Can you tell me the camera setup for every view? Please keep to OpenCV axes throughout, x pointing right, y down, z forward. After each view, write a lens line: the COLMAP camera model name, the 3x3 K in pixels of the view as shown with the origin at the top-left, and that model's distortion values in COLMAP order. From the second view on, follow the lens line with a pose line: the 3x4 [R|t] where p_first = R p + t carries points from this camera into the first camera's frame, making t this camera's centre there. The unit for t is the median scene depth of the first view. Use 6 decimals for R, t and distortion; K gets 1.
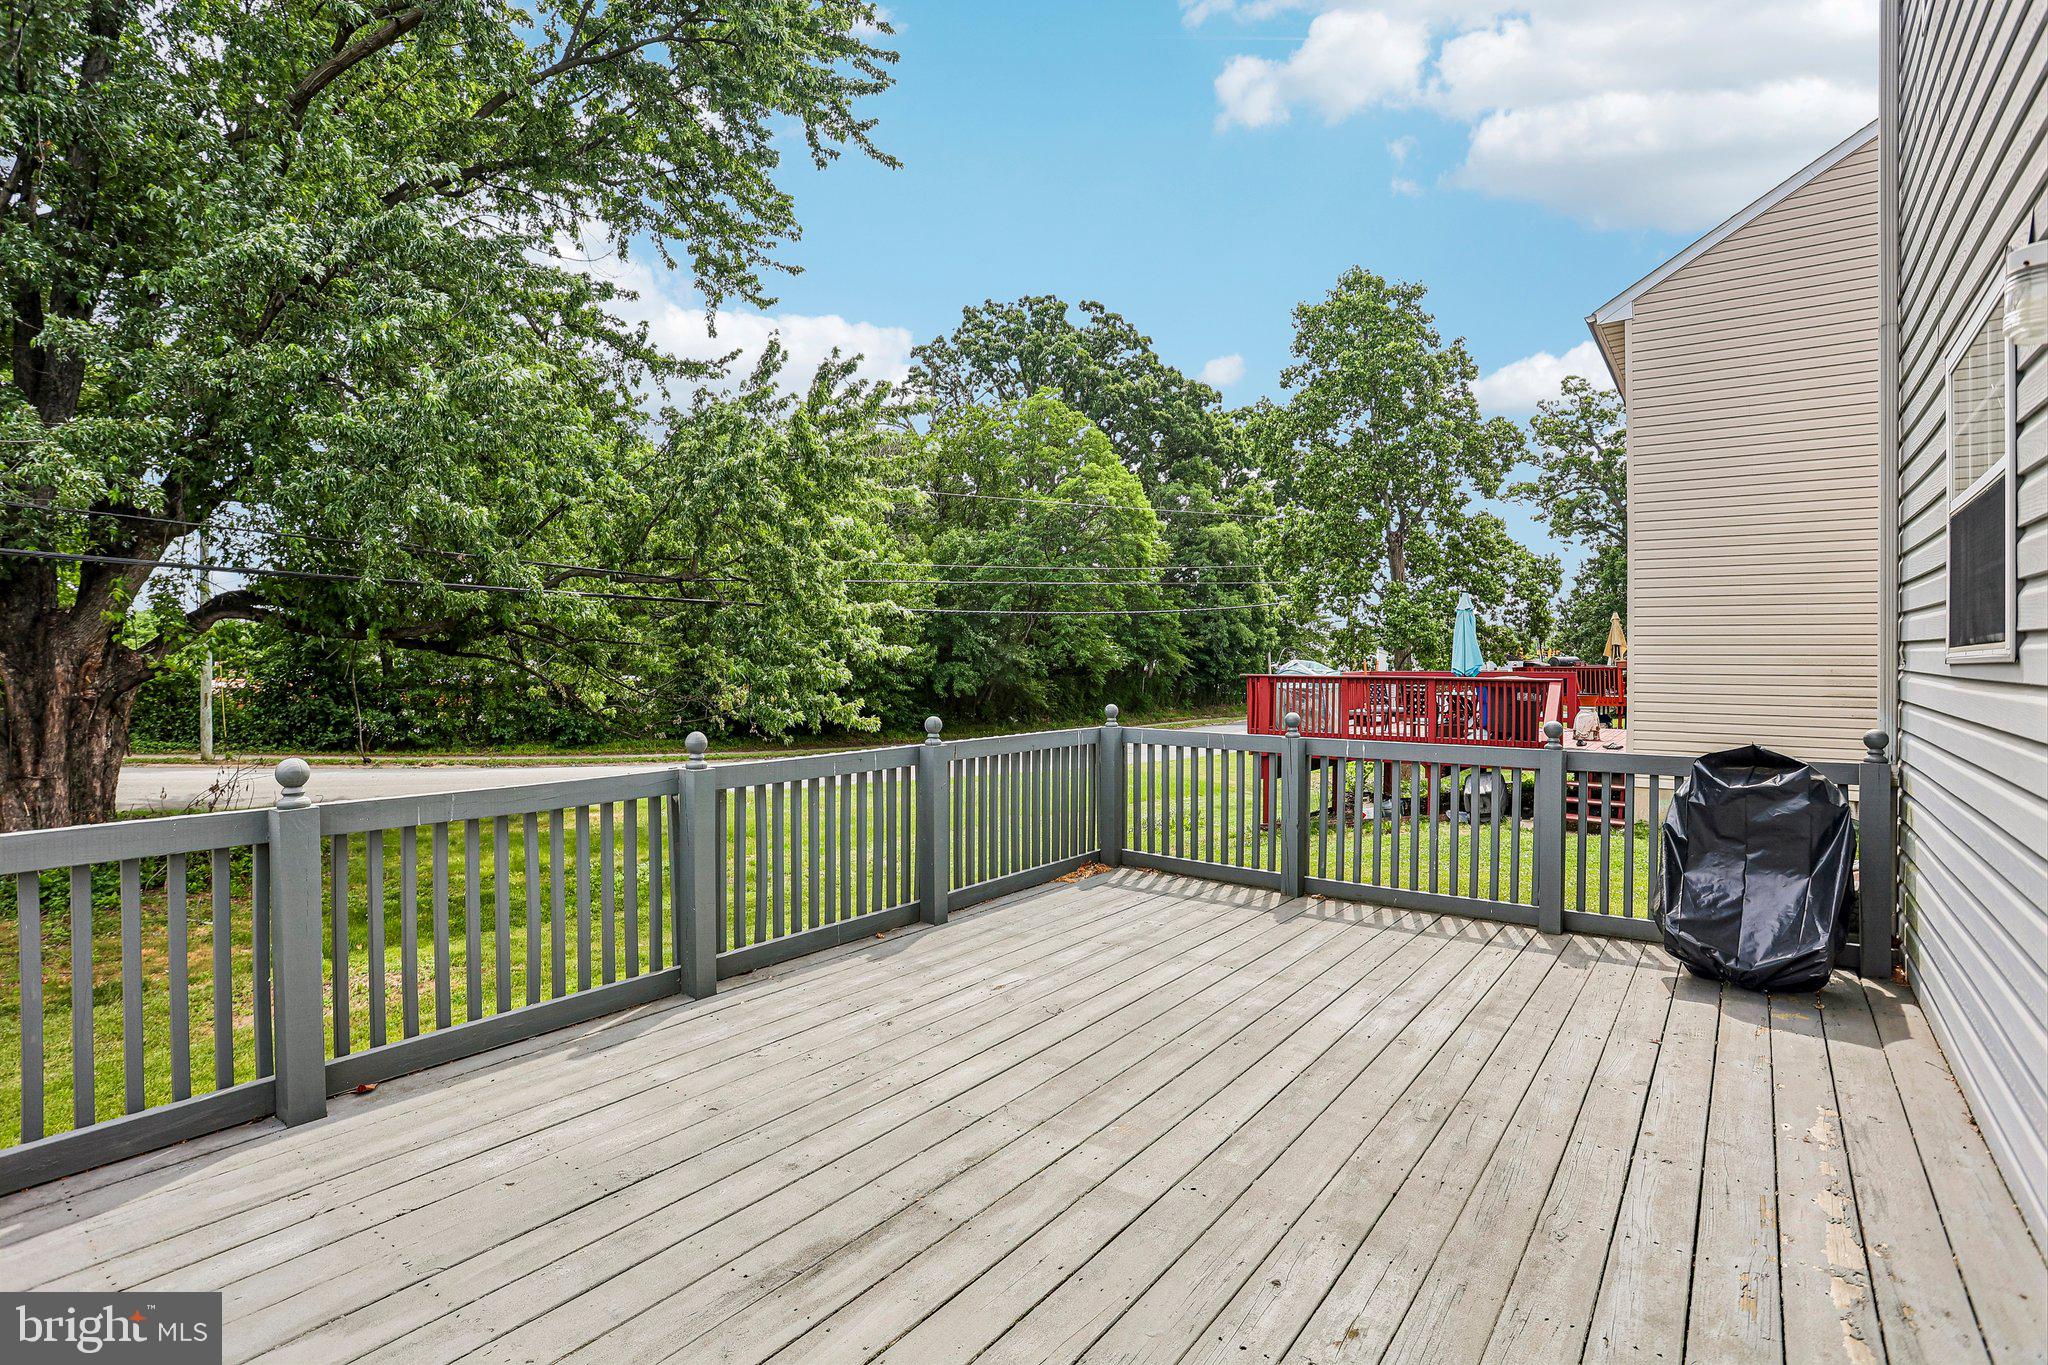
lens RADIAL K [[1046.5, 0, 1021.7], [0, 1046.5, 672.2], [0, 0, 1]] dist [-0.031844, -0.000402]
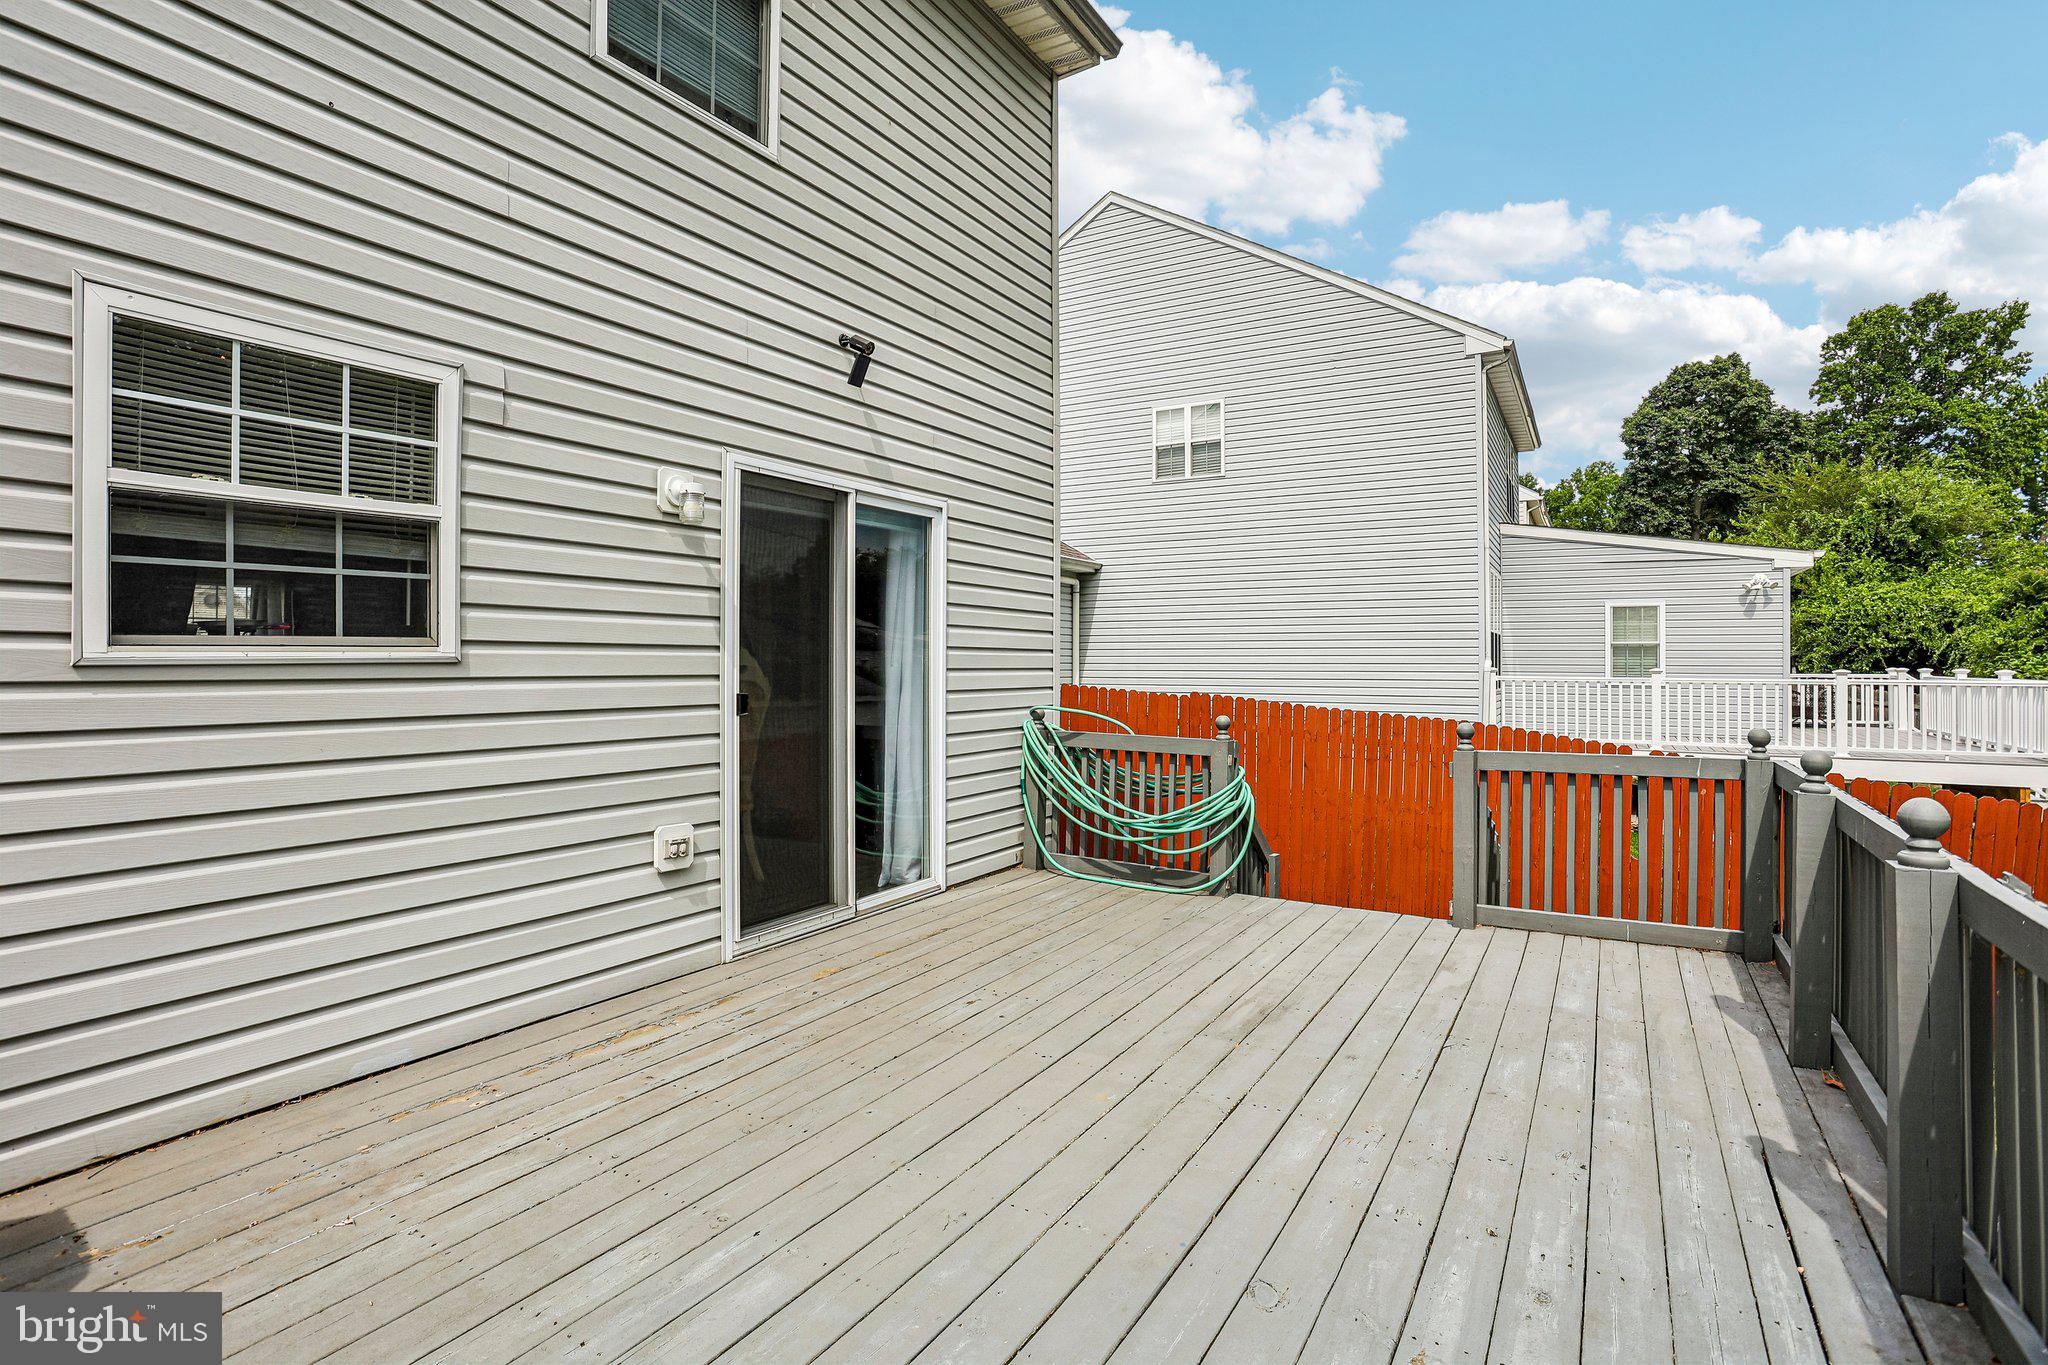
lens RADIAL K [[1046.5, 0, 1020.6], [0, 1046.5, 677.8], [0, 0, 1]] dist [-0.031844, -0.000402]
pose [[-0.995871, -0.003767, -0.090698, 0.275439], [-0.005998, 0.999686, 0.024333, -0.021409], [0.090578, 0.024777, -0.995581, 1.993912]]
